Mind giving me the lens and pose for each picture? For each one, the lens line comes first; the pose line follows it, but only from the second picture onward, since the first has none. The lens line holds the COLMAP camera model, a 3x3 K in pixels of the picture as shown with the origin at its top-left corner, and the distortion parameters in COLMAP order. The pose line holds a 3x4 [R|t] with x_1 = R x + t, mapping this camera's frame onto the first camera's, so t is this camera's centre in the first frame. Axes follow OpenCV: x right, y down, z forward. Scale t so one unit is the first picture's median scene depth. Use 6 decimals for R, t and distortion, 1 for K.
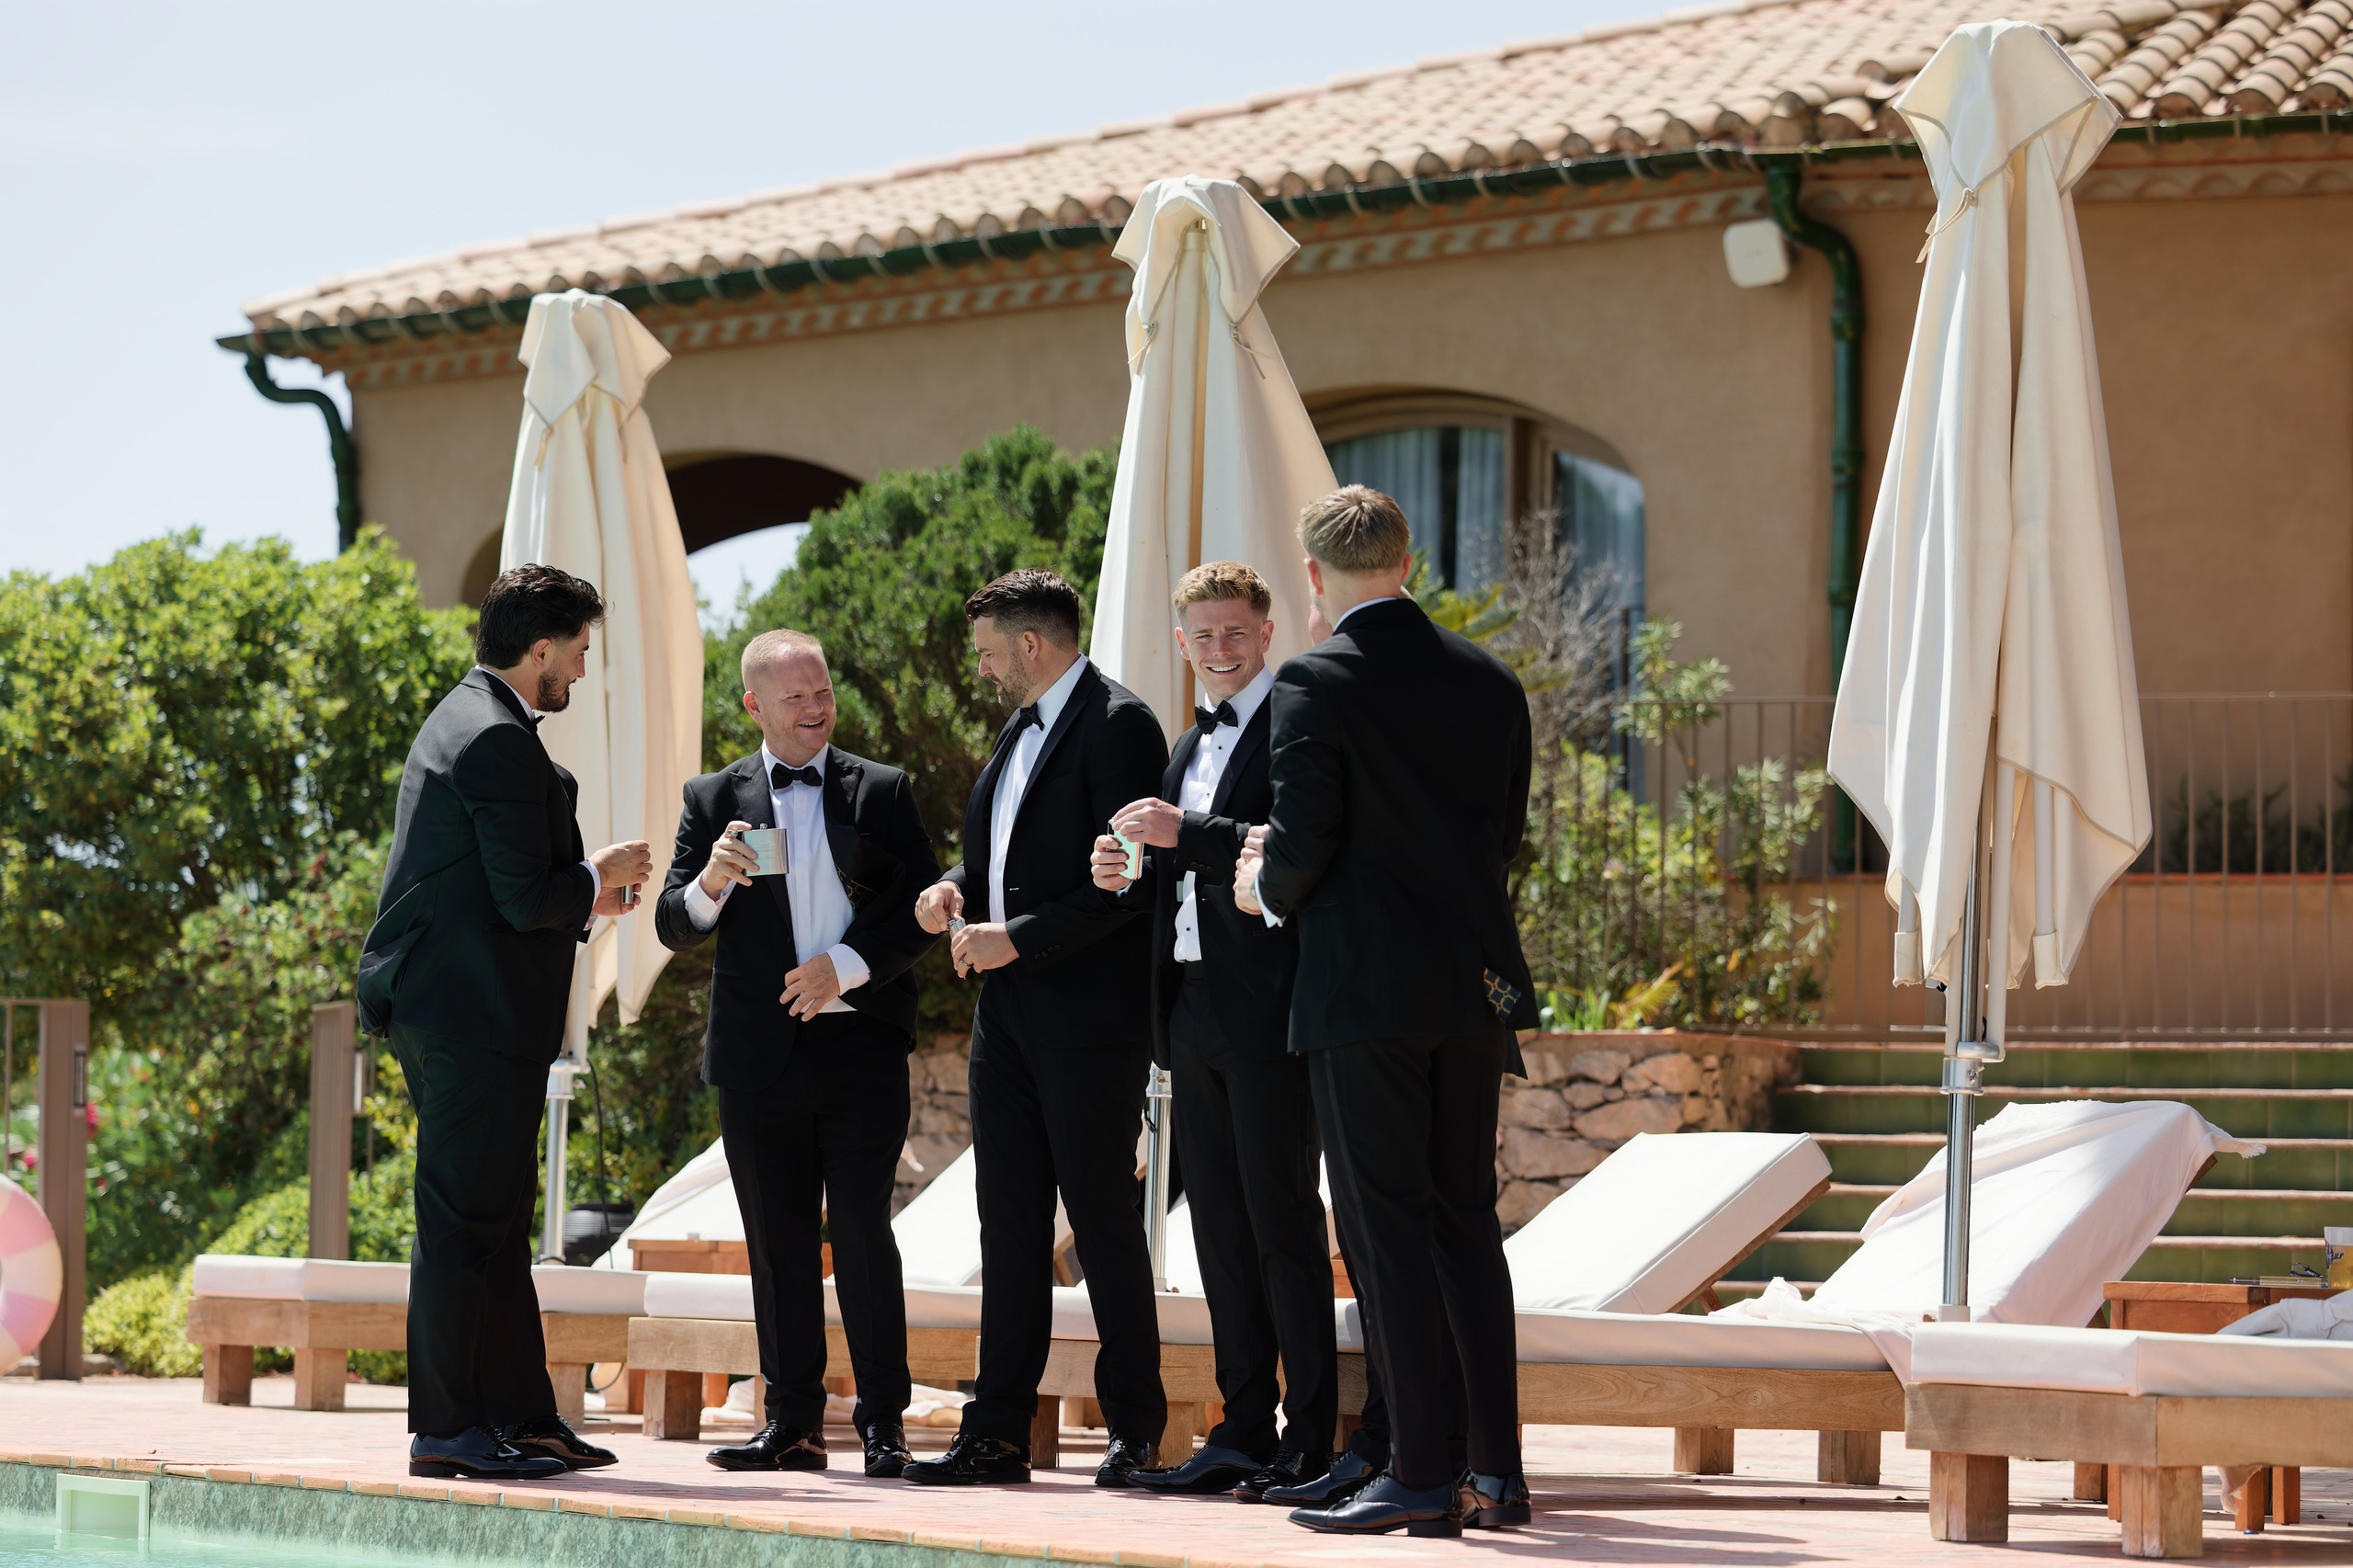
lens RADIAL K [[7534.8, 0, 1176.5], [0, 7534.8, 784.0], [0, 0, 1]] dist [-0.117437, 0.250425]
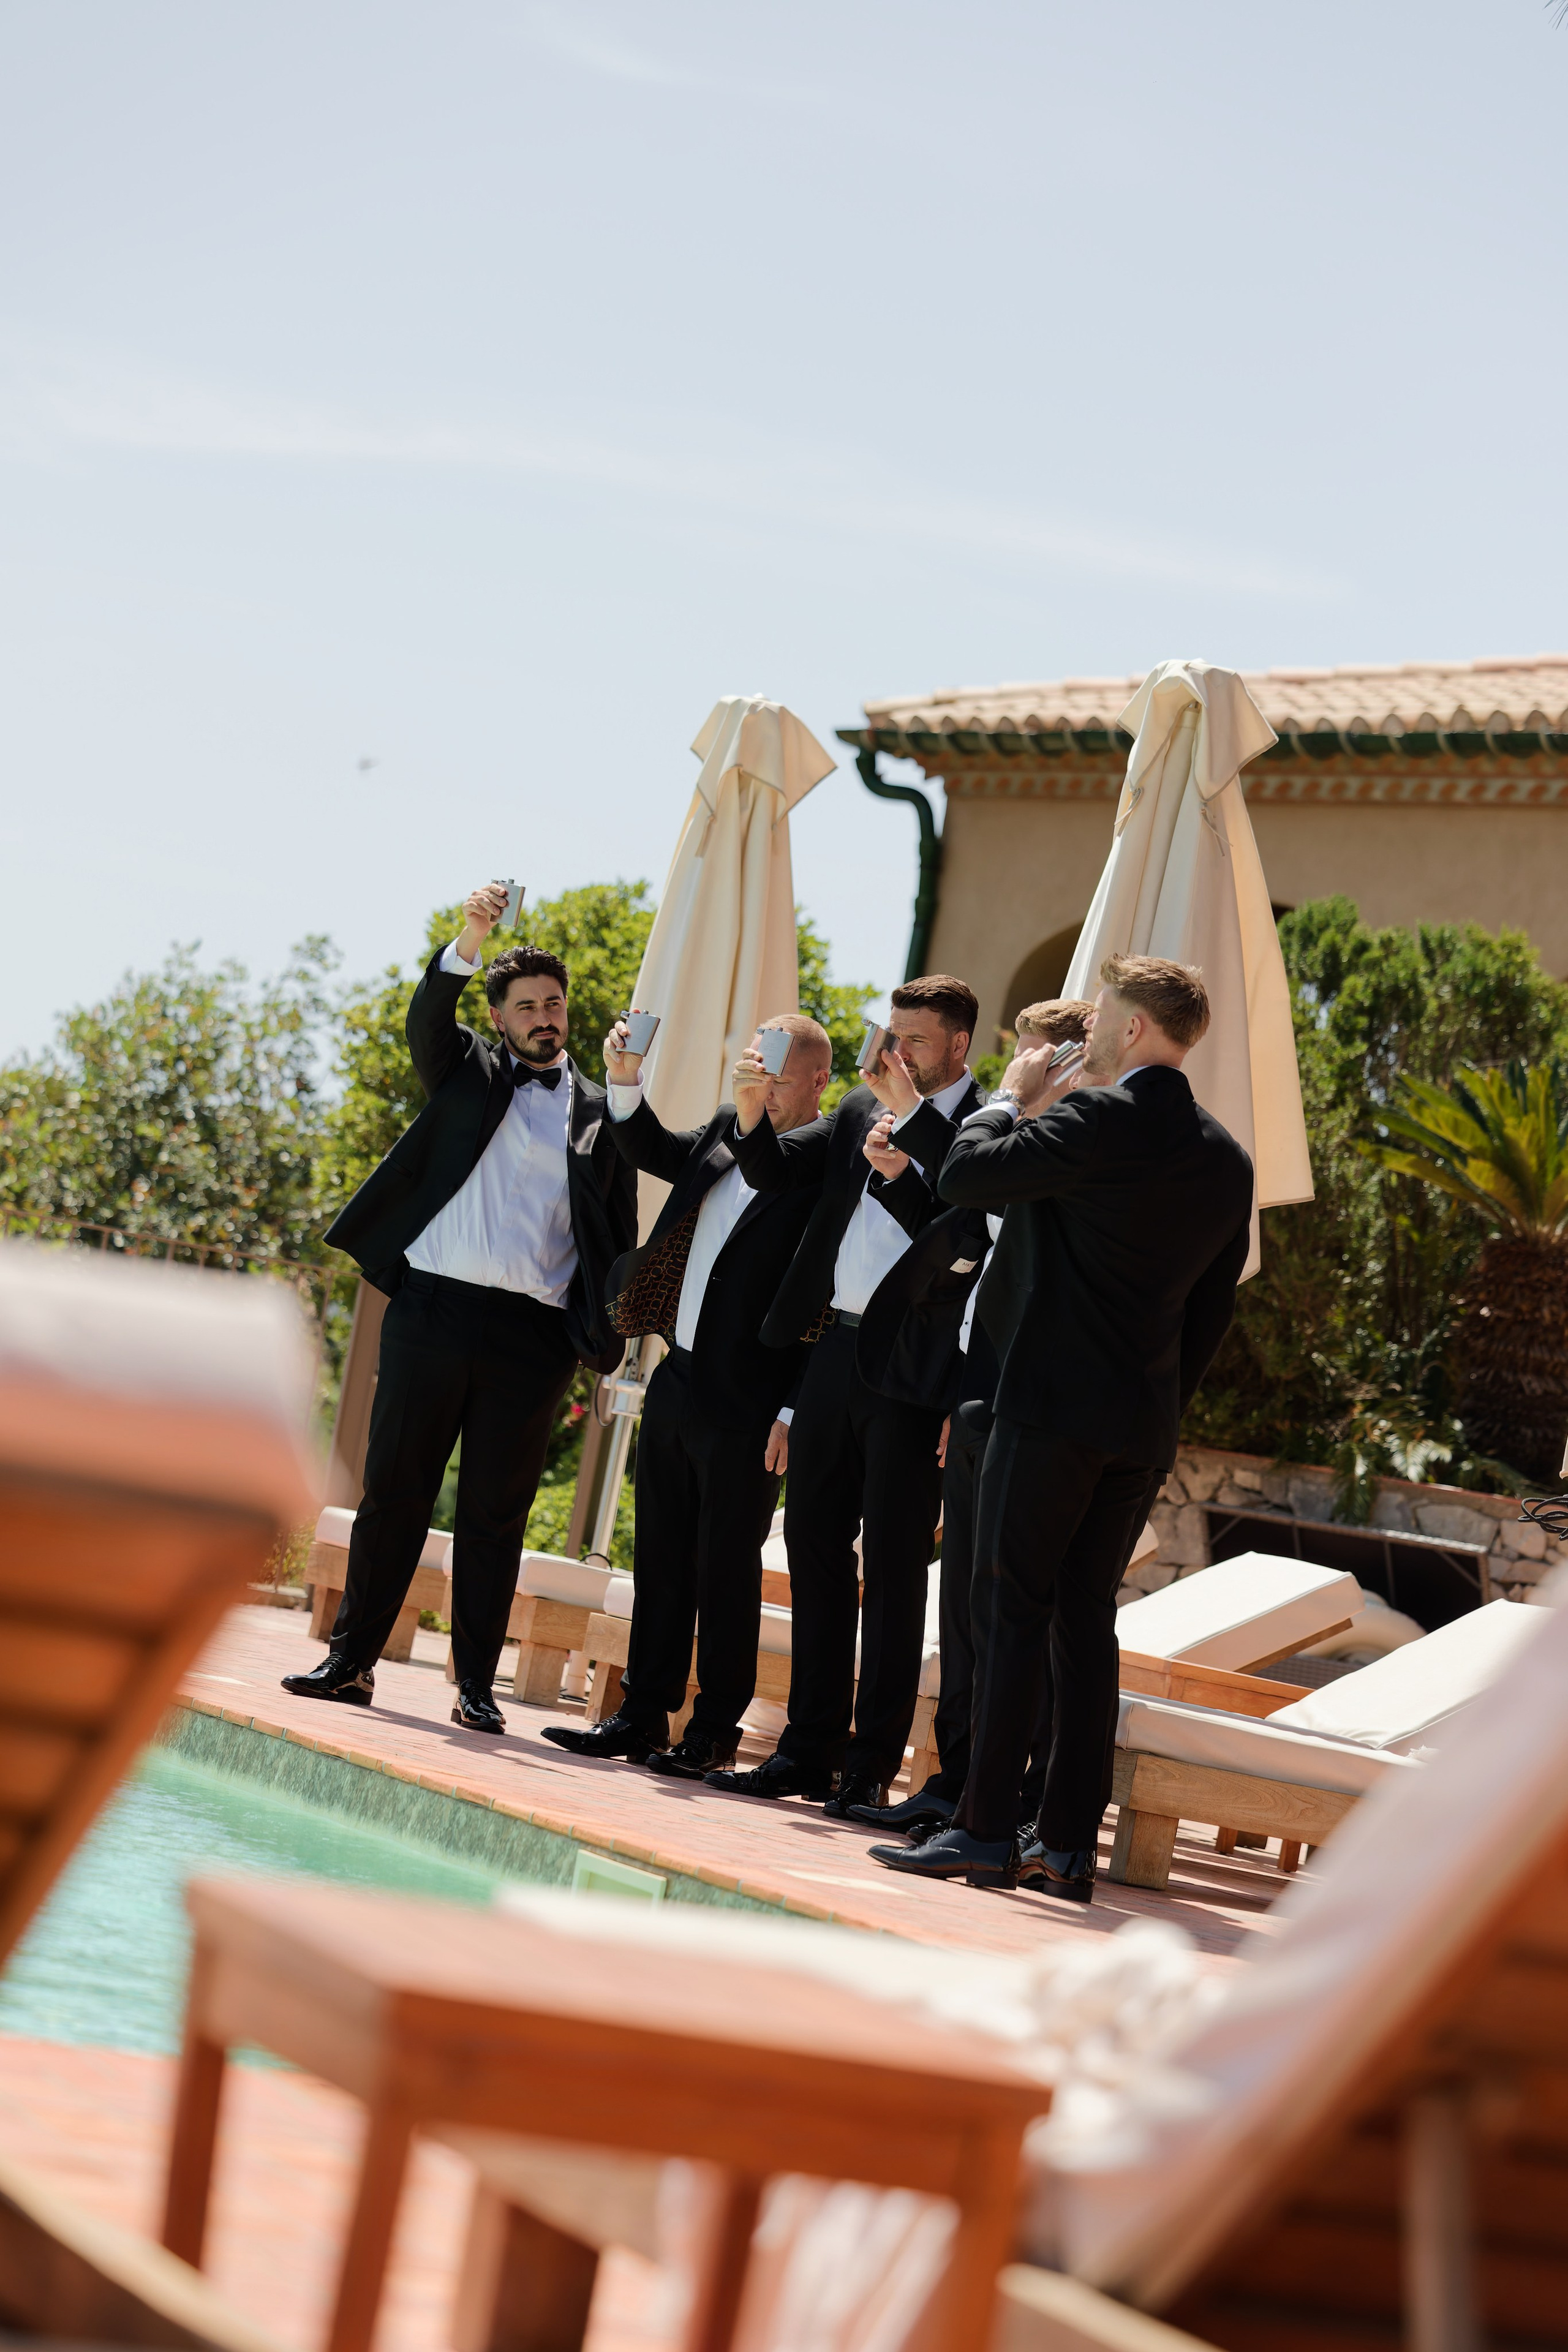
lens RADIAL K [[7253.0, 0, 784.0], [0, 7253.0, 1176.0], [0, 0, 1]] dist [-0.103286, 0.409643]
pose [[0.960259, 0.152827, -0.233554, 0.126377], [-0.154821, 0.987893, 0.009882, -0.004905], [0.232236, 0.026670, 0.972294, -0.021859]]
